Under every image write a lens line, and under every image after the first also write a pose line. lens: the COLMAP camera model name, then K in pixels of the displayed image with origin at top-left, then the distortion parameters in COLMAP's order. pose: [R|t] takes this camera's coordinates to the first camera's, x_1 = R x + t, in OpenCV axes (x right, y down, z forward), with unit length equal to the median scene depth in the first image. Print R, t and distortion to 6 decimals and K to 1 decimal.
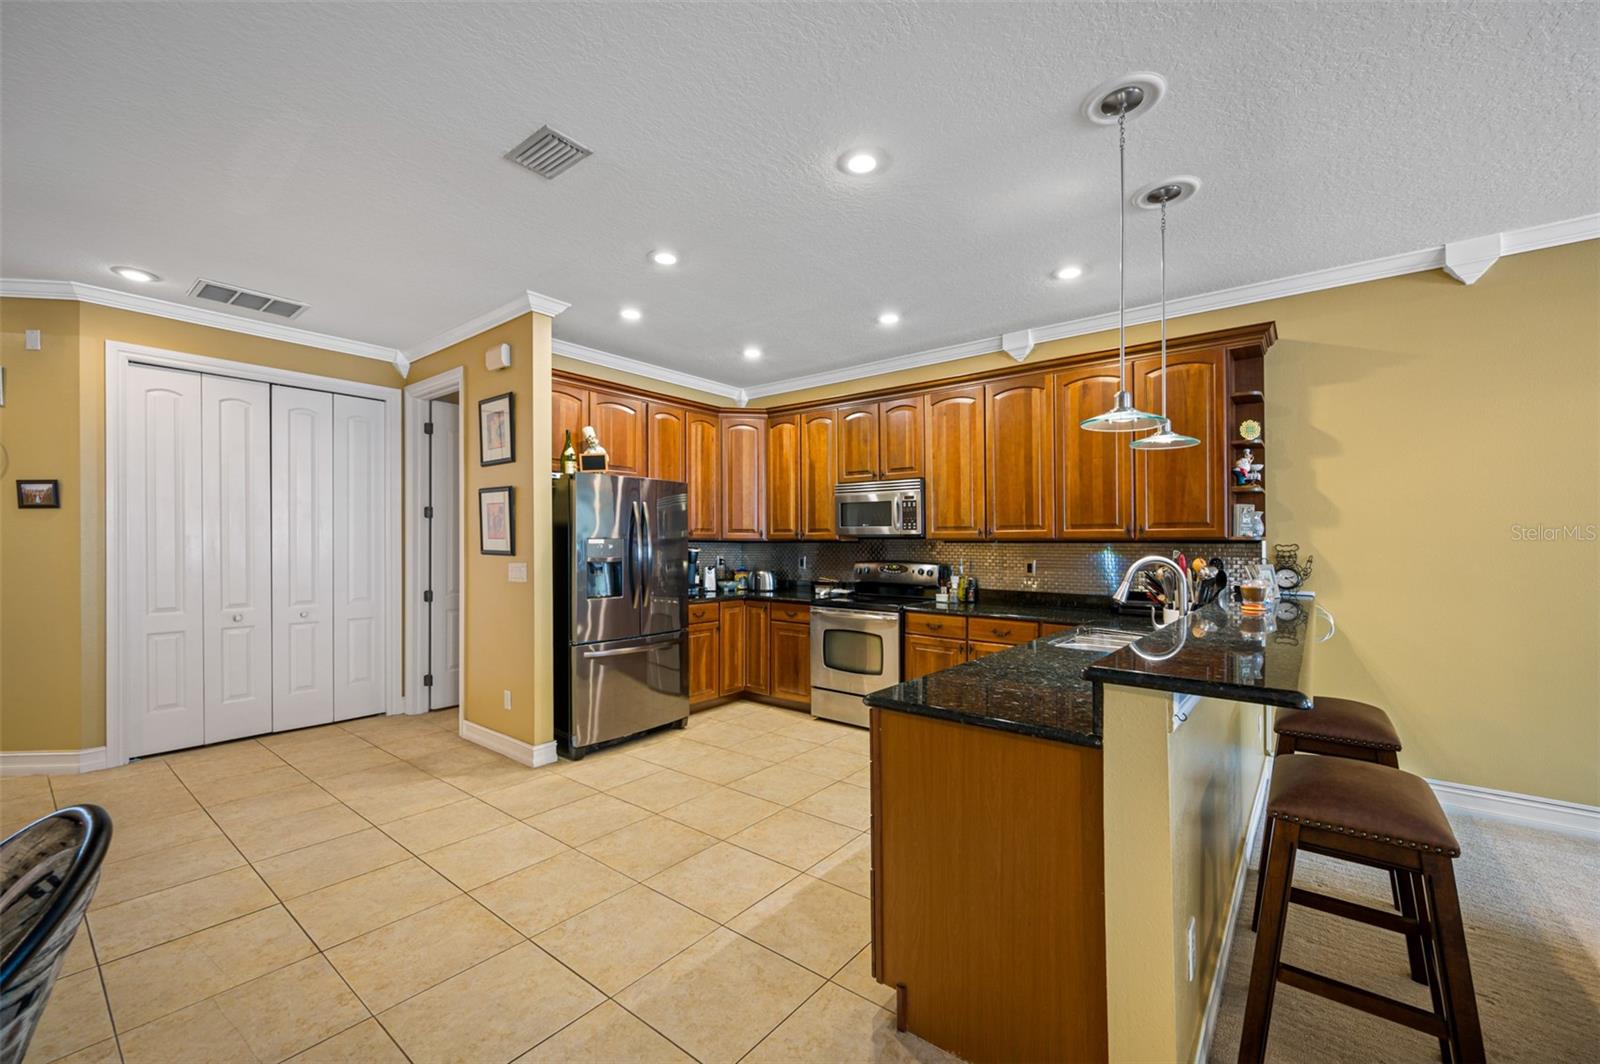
lens RADIAL K [[644.4, 0, 785.8], [0, 644.4, 542.6], [0, 0, 1]] dist [-0.001032, 0.000794]
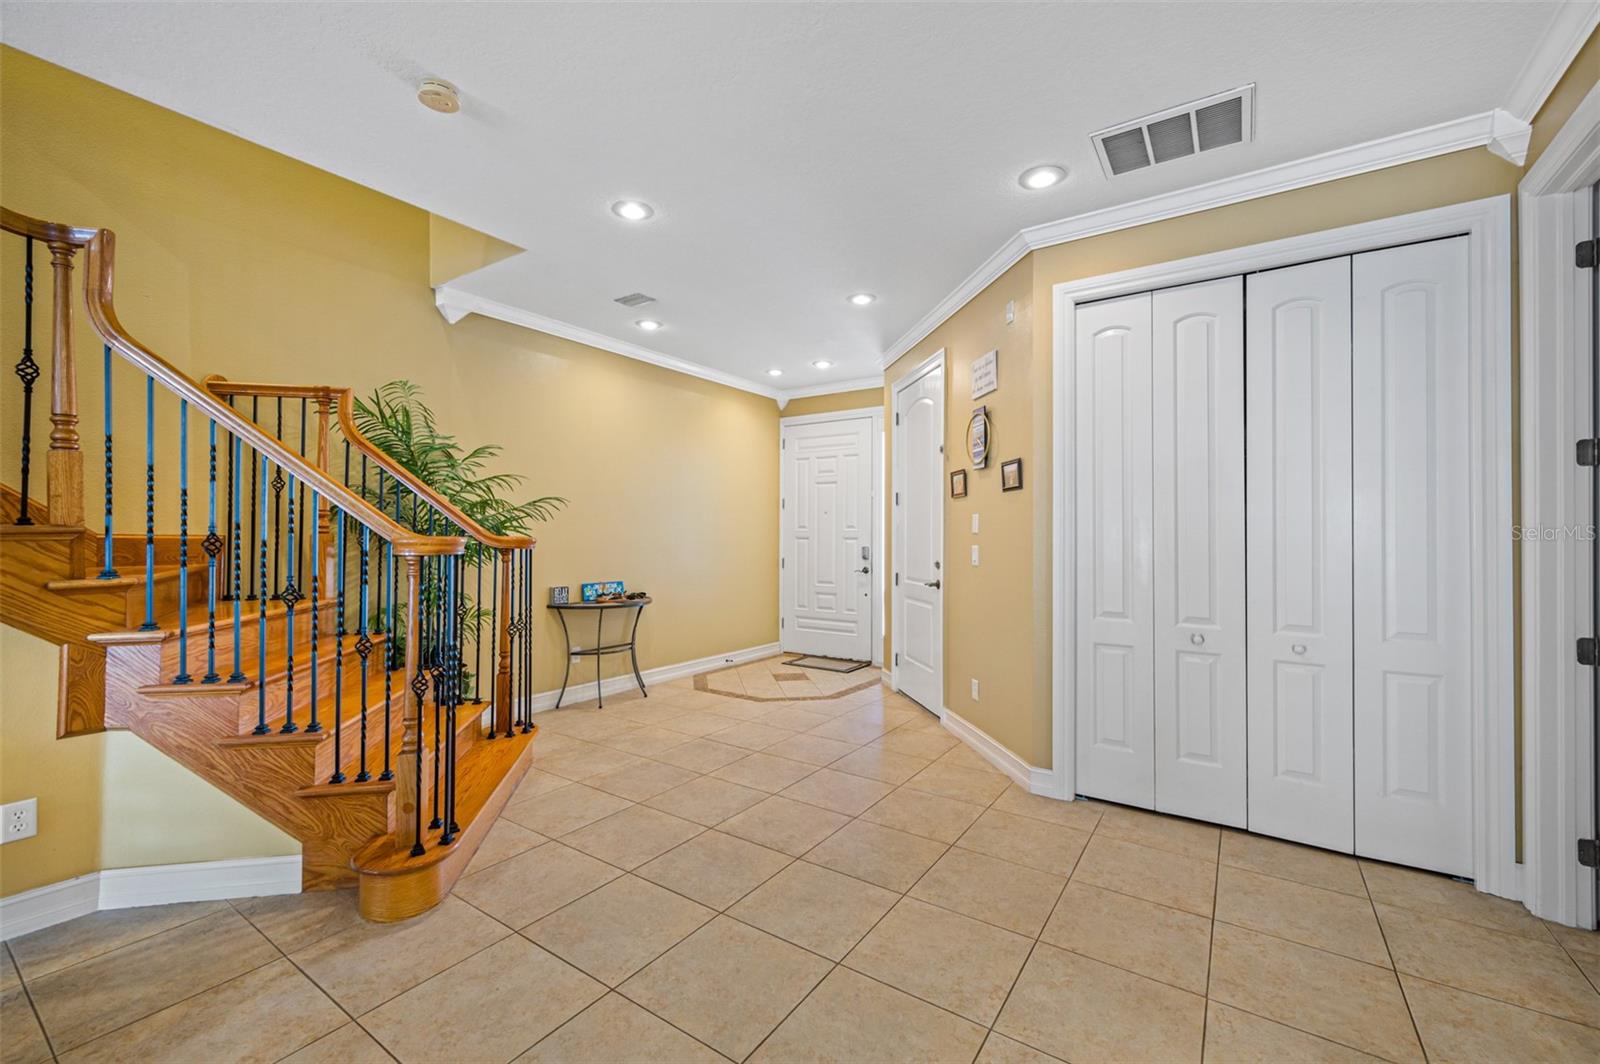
lens RADIAL K [[644.4, 0, 826.7], [0, 644.4, 533.2], [0, 0, 1]] dist [-0.001032, 0.000794]
pose [[0.099500, -0.007963, -0.995006, -0.220537], [-0.006713, 0.999940, -0.008673, 0.015432], [0.995015, 0.007542, 0.099441, 0.547633]]
